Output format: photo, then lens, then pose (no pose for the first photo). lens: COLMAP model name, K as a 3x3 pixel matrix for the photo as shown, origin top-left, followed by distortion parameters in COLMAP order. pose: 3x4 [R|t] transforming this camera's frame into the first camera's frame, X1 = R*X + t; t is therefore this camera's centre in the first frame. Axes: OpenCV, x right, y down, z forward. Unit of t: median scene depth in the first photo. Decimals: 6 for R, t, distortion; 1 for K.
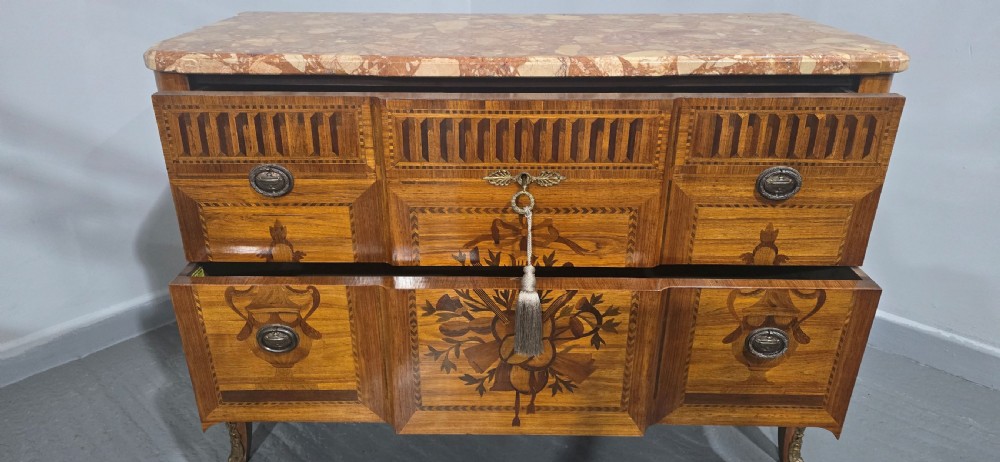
lens RADIAL K [[624.1, 0, 500.0], [0, 624.1, 231.0], [0, 0, 1]] dist [0.060622, -0.073305]
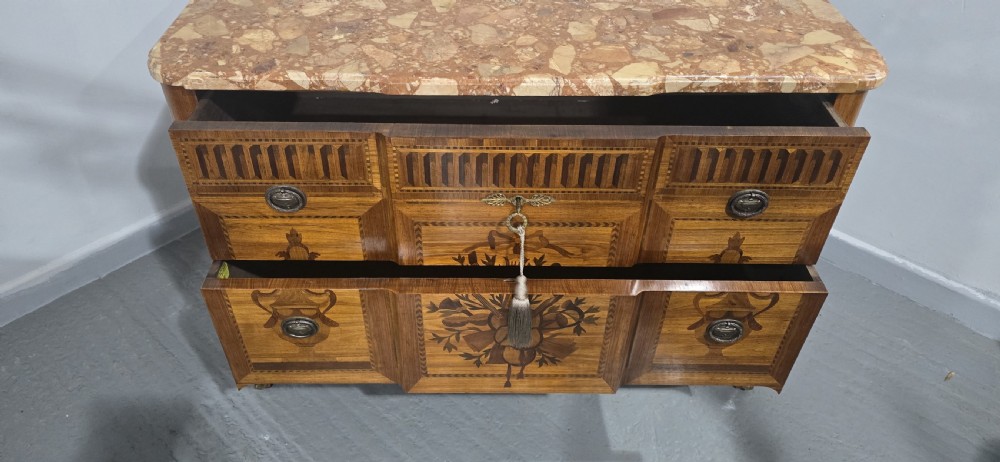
lens RADIAL K [[624.1, 0, 500.0], [0, 624.1, 231.0], [0, 0, 1]] dist [0.060622, -0.073305]
pose [[0.999774, 0.003437, 0.020982, -0.015478], [-0.008428, 0.970066, 0.242693, -0.283035], [-0.019520, -0.242815, 0.969876, -0.071674]]
